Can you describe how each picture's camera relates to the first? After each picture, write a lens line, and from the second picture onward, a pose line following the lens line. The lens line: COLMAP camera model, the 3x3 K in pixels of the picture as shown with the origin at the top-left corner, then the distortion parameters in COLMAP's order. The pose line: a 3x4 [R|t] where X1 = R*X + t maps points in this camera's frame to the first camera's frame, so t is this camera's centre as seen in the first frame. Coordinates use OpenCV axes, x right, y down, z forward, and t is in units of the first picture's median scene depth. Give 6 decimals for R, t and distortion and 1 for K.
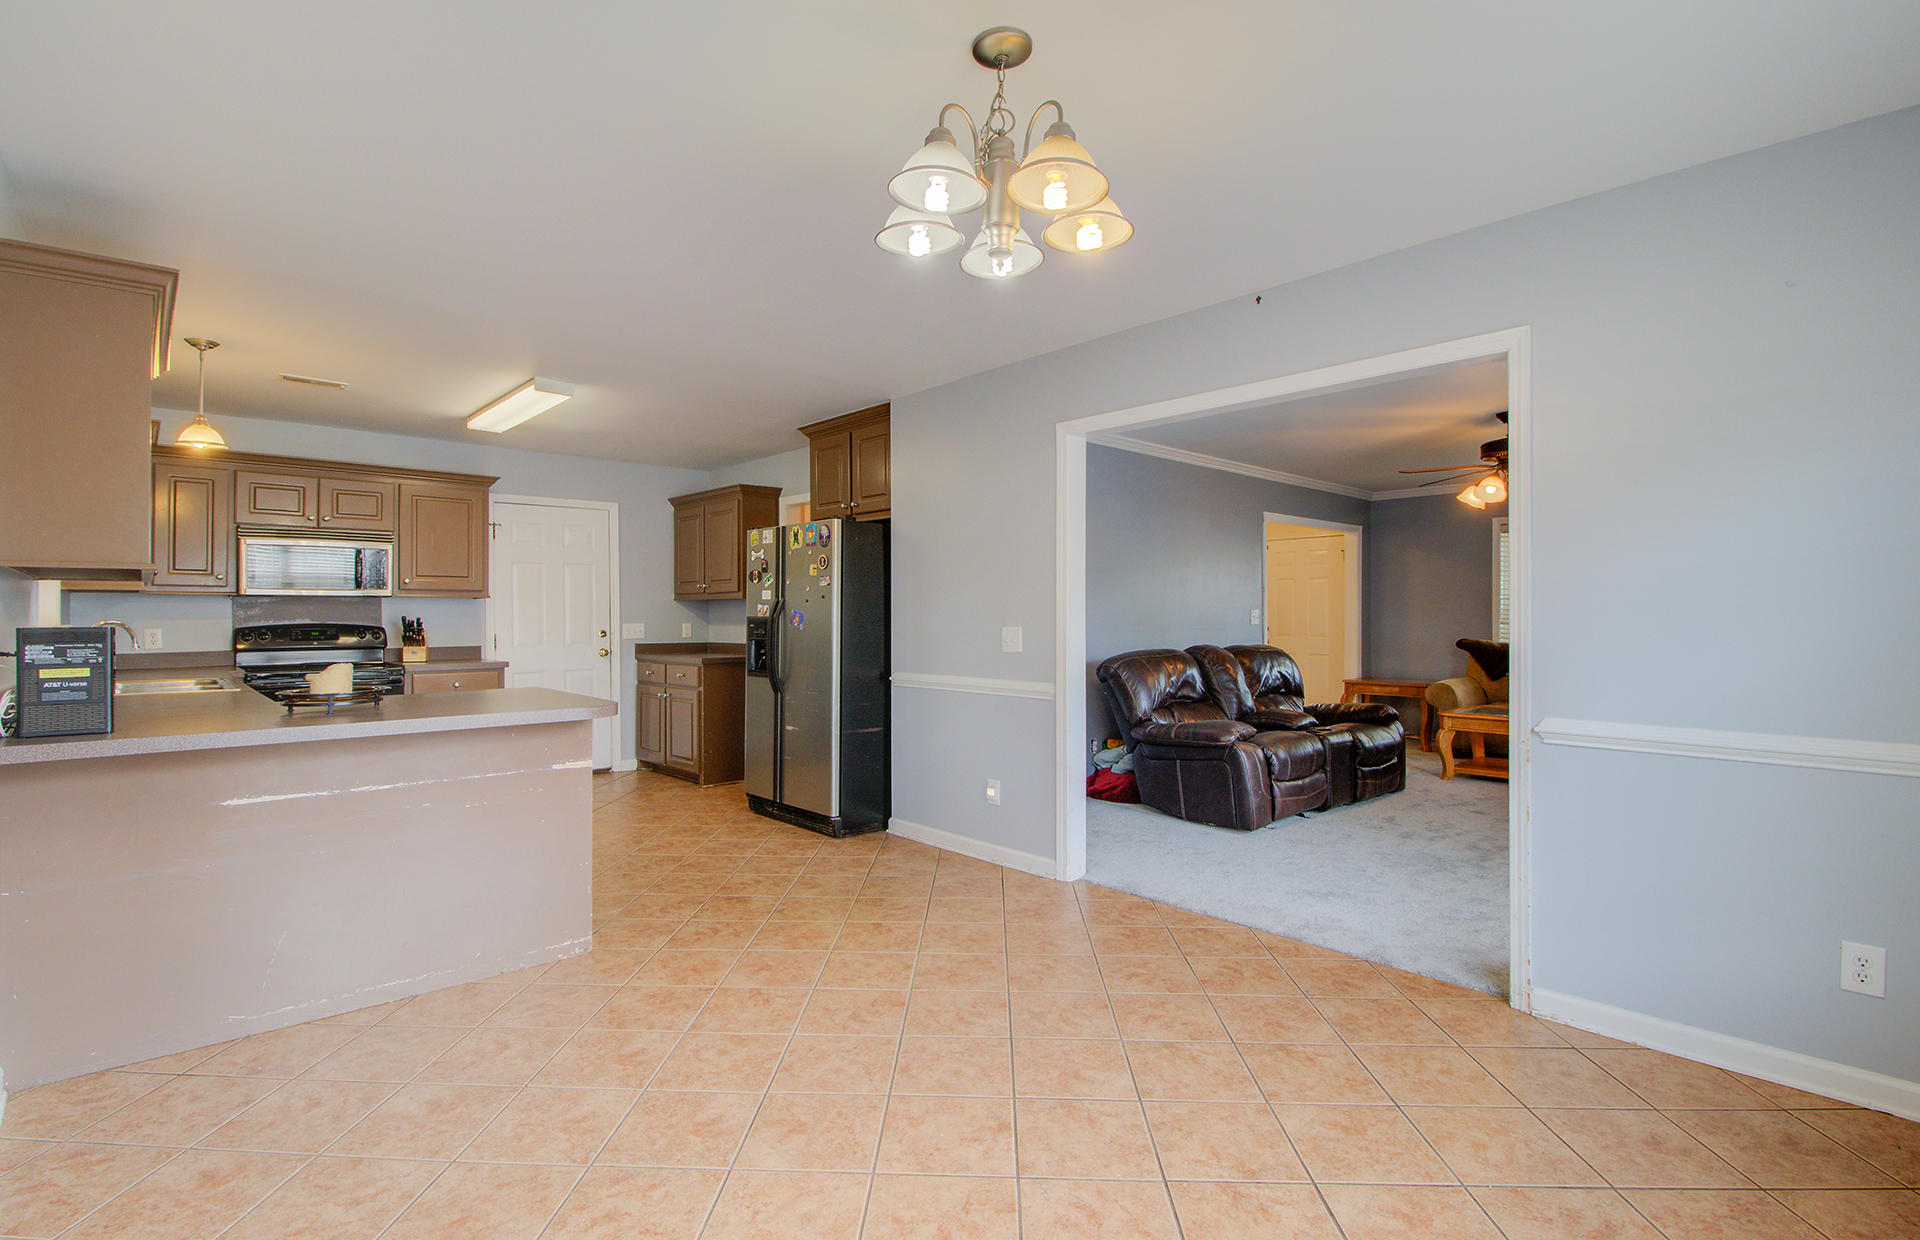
lens RADIAL K [[900.9, 0, 951.3], [0, 900.9, 614.1], [0, 0, 1]] dist [0.008574, -0.006210]
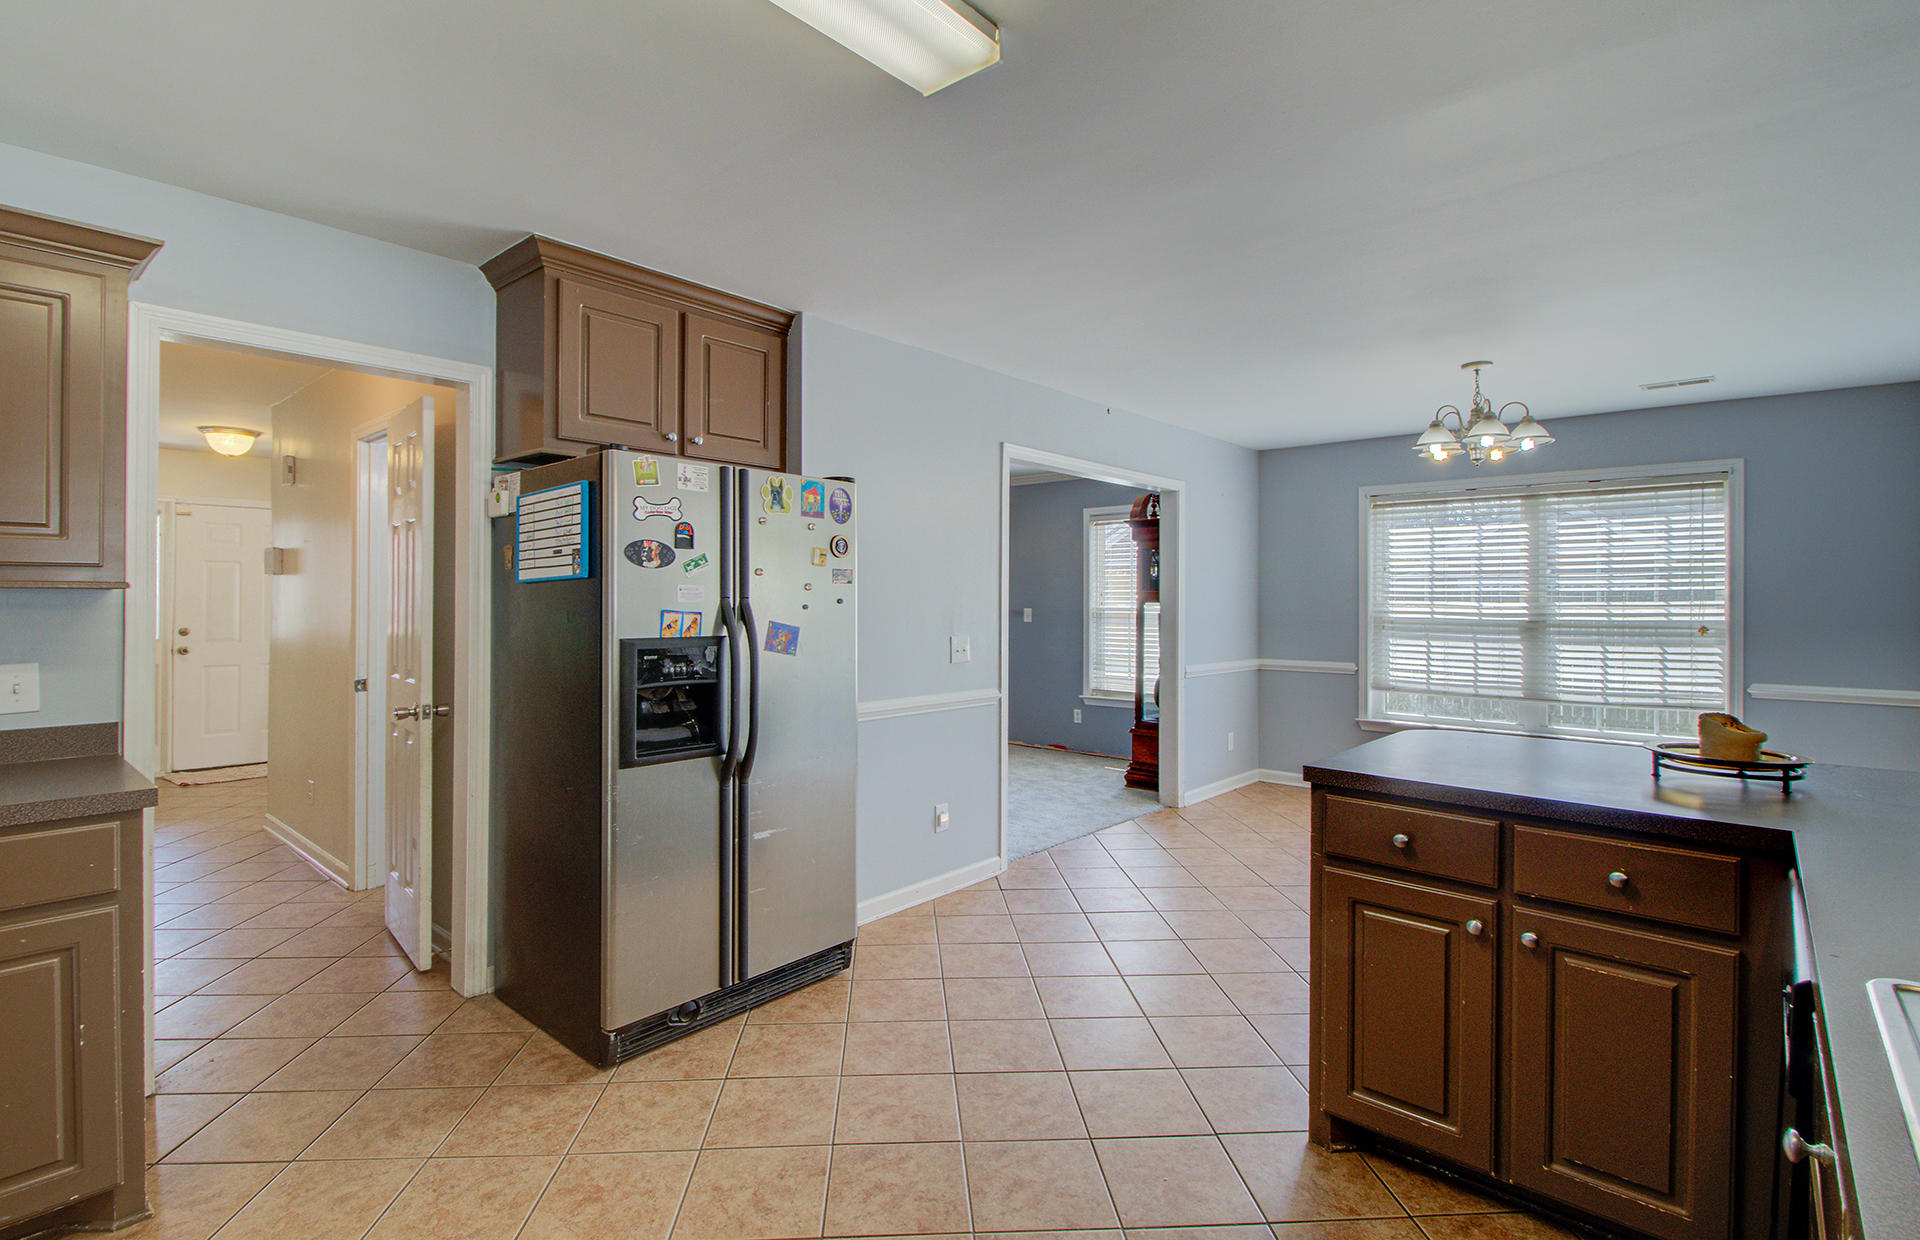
lens RADIAL K [[900.9, 0, 952.2], [0, 900.9, 595.1], [0, 0, 1]] dist [0.008574, -0.006210]
pose [[-0.107434, 0.006246, 0.994193, -0.696938], [-0.005454, 0.999962, -0.006872, -0.017548], [-0.994197, -0.006161, -0.107396, 0.880313]]
